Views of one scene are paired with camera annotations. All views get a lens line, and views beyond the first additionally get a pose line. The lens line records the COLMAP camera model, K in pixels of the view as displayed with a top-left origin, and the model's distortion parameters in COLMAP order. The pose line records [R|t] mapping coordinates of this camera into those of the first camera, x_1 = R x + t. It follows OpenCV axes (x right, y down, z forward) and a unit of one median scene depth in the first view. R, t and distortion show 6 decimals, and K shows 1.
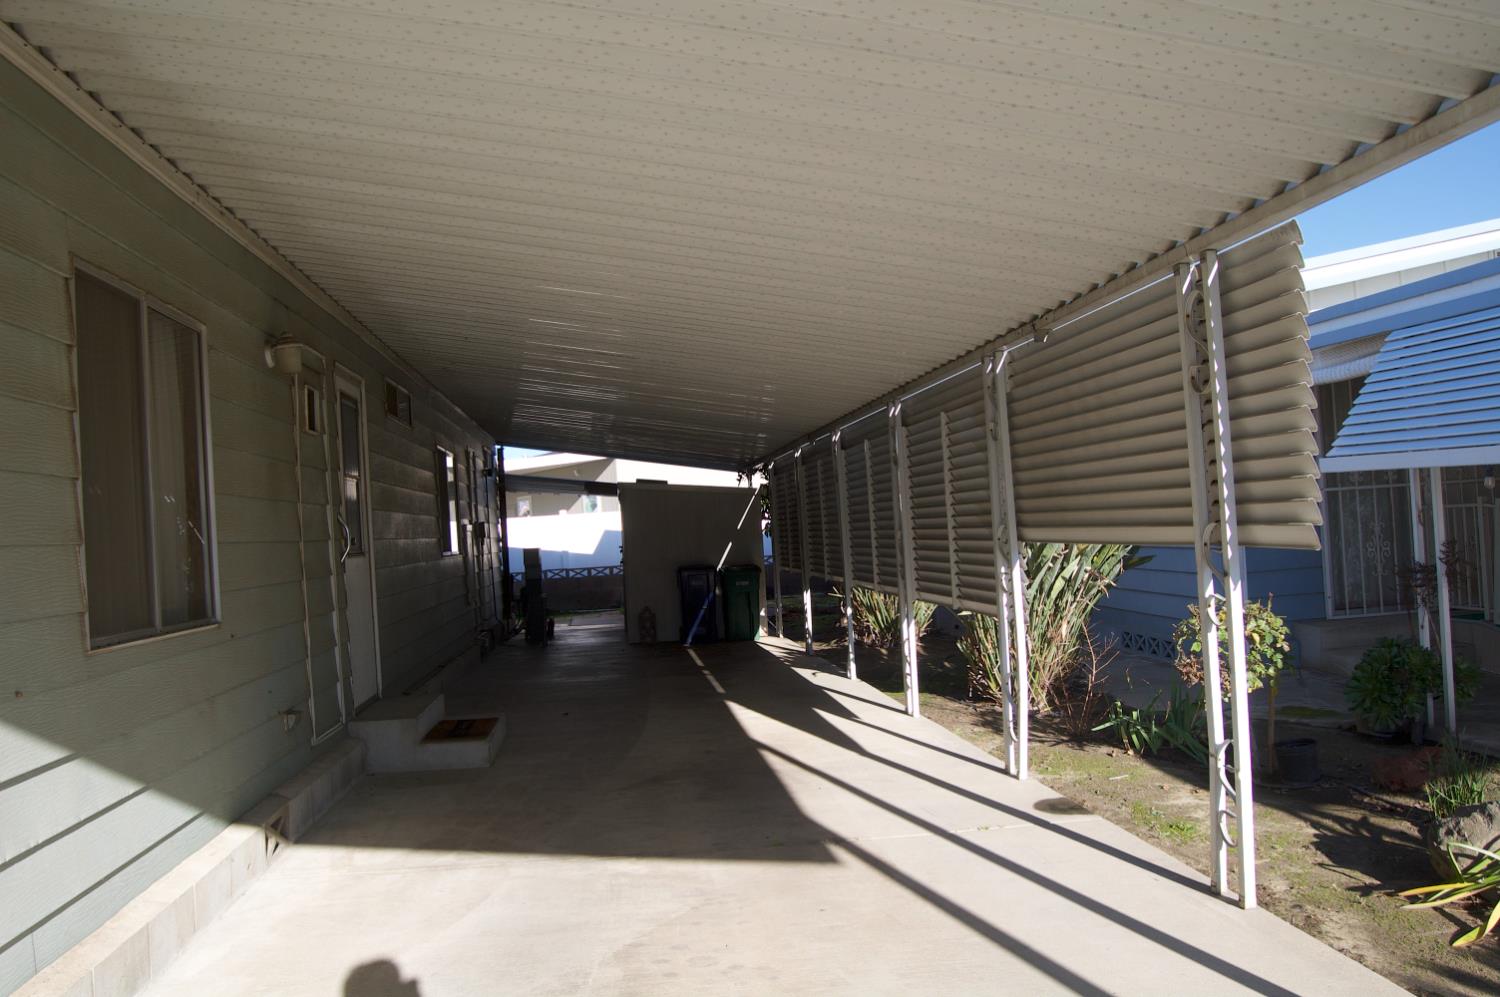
lens RADIAL K [[1171.7, 0, 720.2], [0, 1171.7, 505.6], [0, 0, 1]] dist [-0.078707, 0.013821]
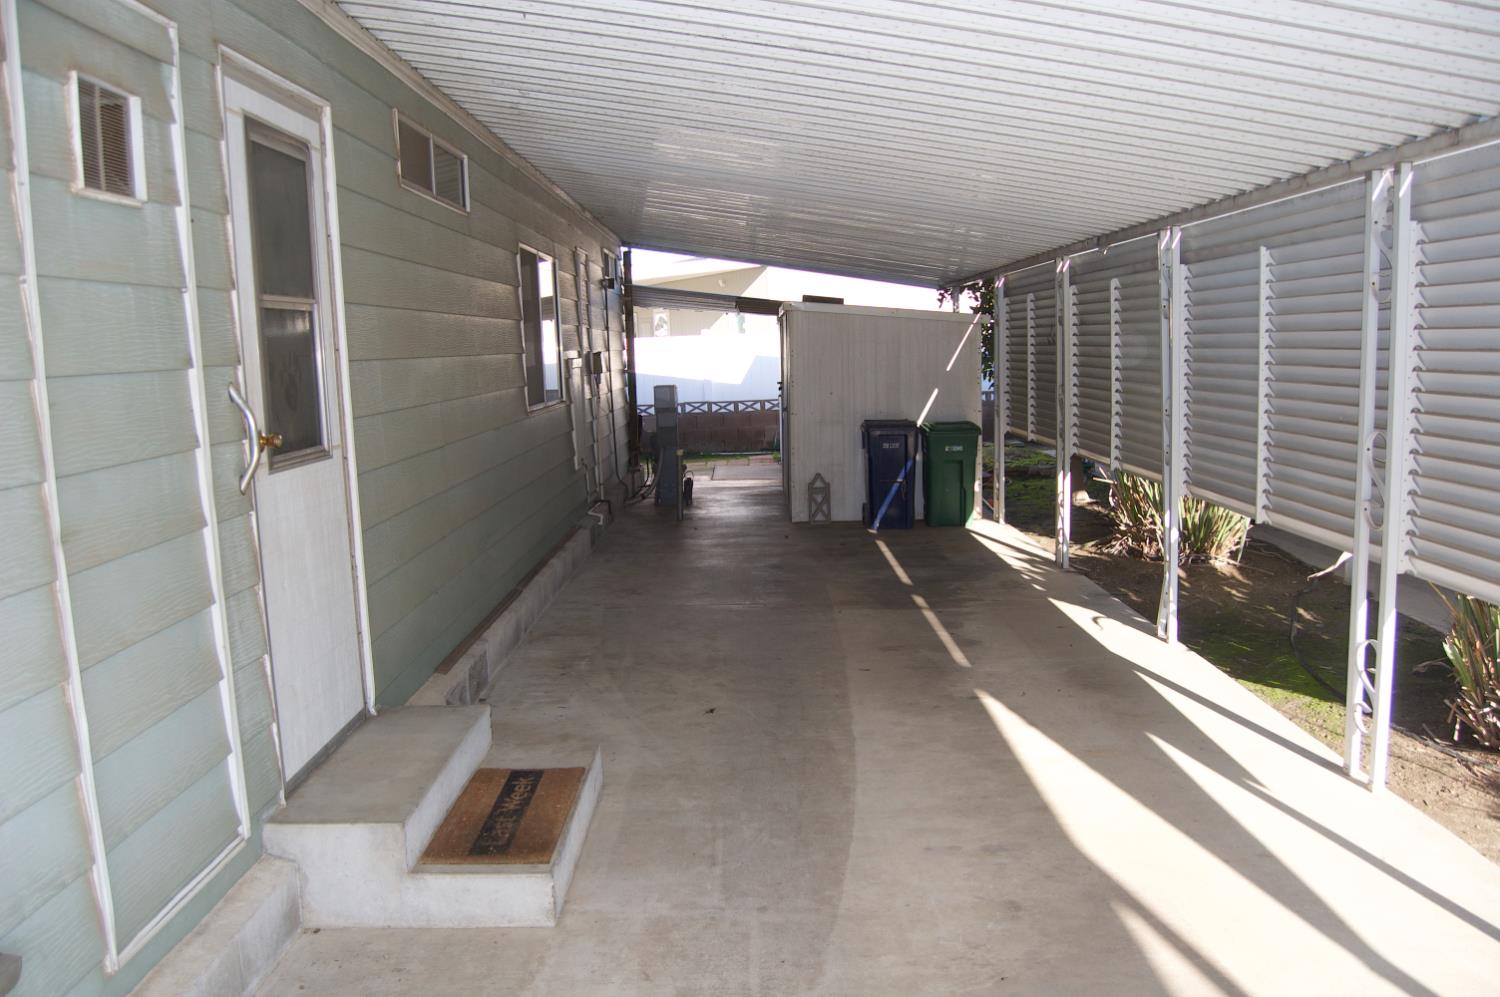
lens RADIAL K [[1171.7, 0, 752.1], [0, 1171.7, 503.0], [0, 0, 1]] dist [-0.078707, 0.013821]
pose [[0.995475, 0.038688, -0.086788, -0.063771], [-0.024458, 0.986911, 0.159401, -0.018864], [0.091819, -0.156557, 0.983392, 0.435863]]
